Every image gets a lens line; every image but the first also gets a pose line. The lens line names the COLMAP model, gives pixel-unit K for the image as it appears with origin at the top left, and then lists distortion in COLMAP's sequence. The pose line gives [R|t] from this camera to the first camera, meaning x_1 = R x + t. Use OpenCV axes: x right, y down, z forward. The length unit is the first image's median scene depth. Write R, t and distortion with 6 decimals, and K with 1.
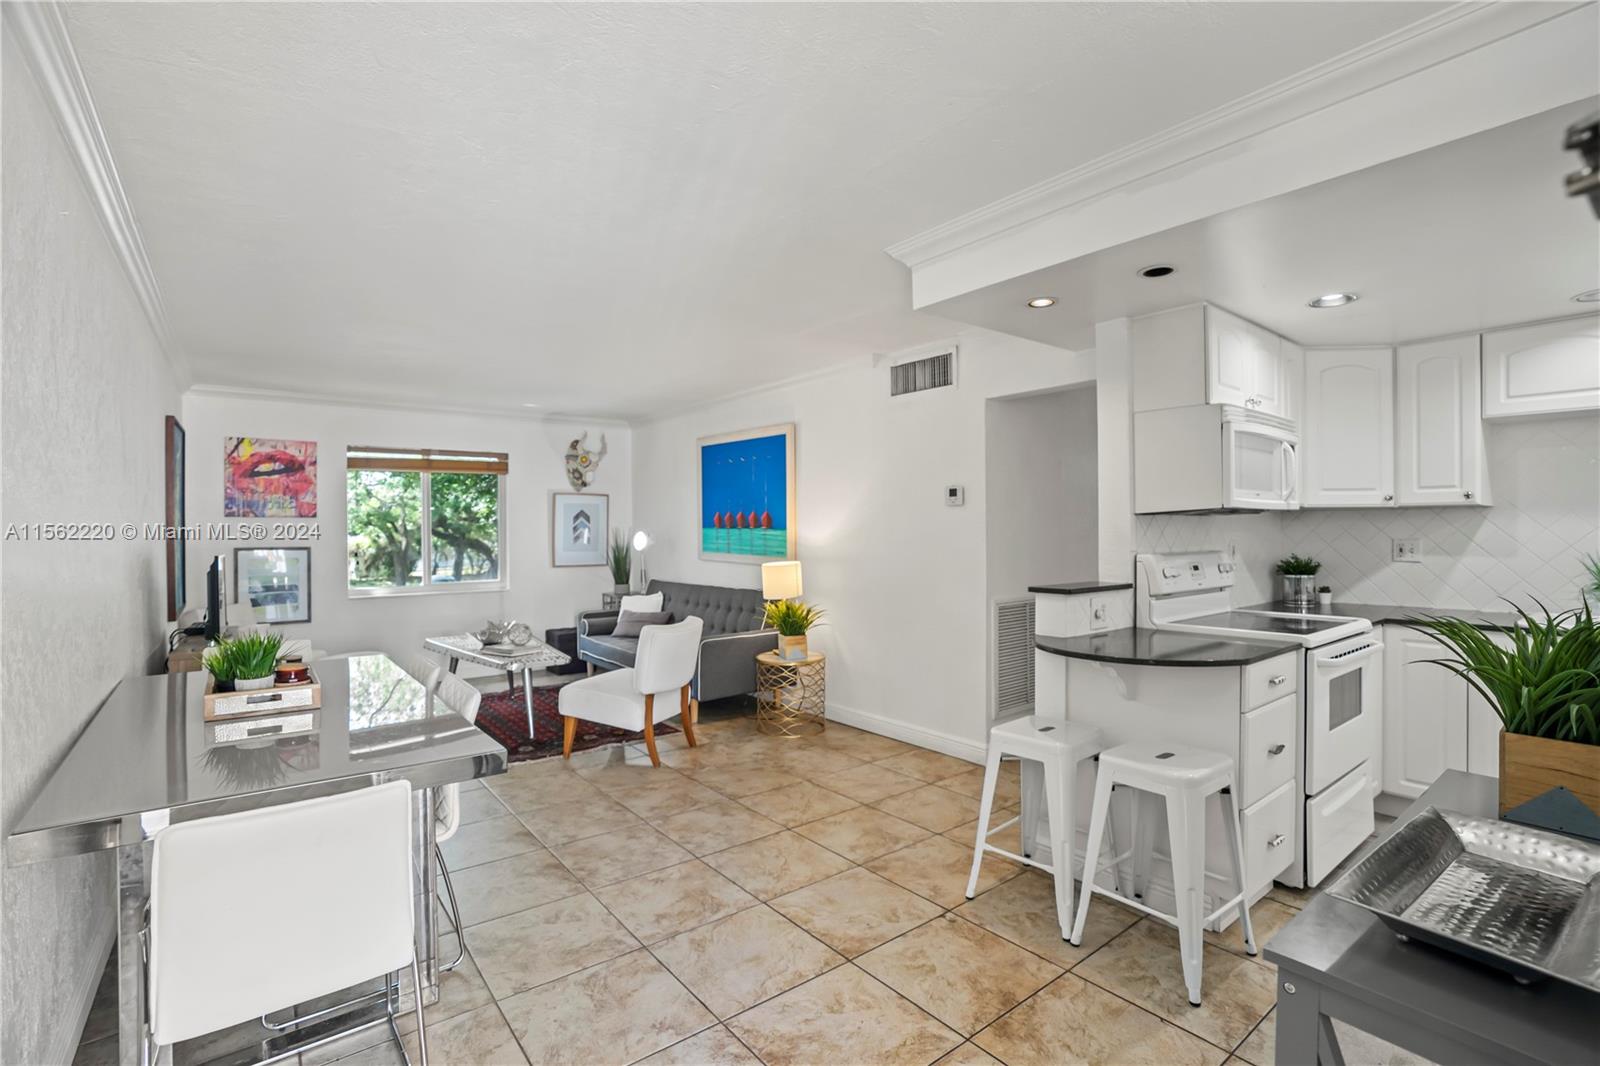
lens RADIAL K [[741.1, 0, 798.7], [0, 741.1, 530.8], [0, 0, 1]] dist [-0.071771, 0.027191]
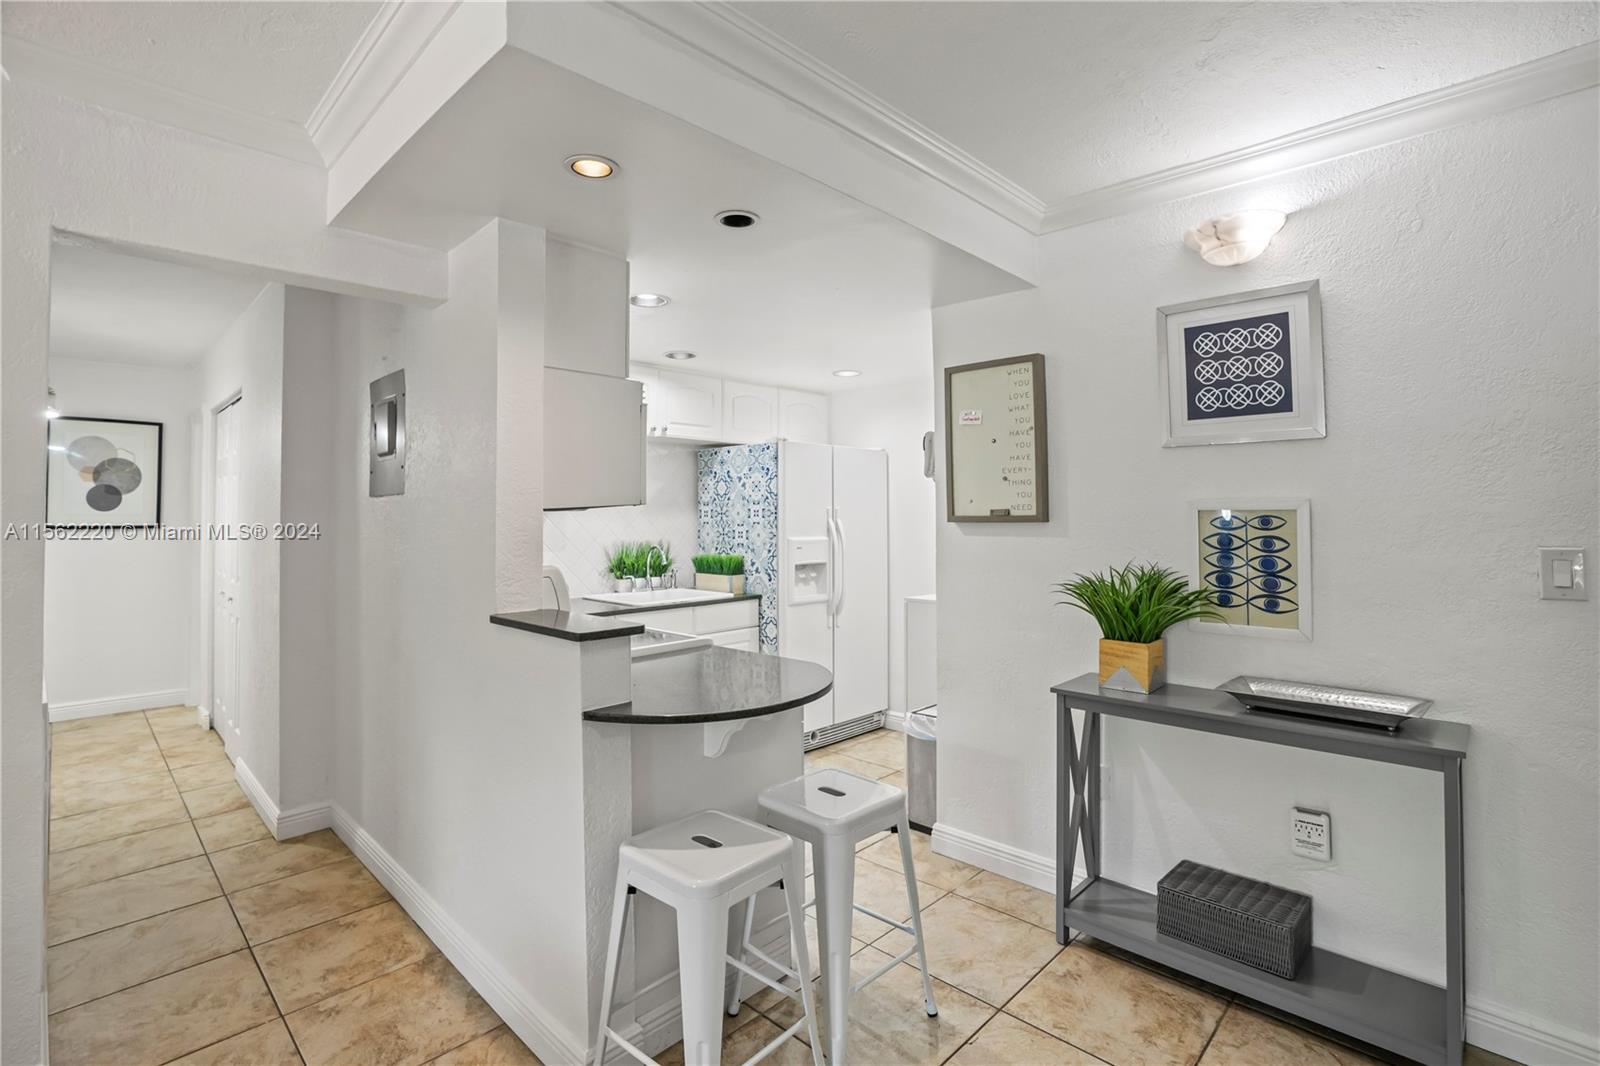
lens RADIAL K [[748.9, 0, 798.7], [0, 748.9, 488.5], [0, 0, 1]] dist [-0.069680, 0.027142]
pose [[-0.141691, 0.042338, 0.989005, -0.188581], [0.009493, 0.999097, -0.041410, -0.007682], [-0.989865, 0.003521, -0.141965, 0.579034]]
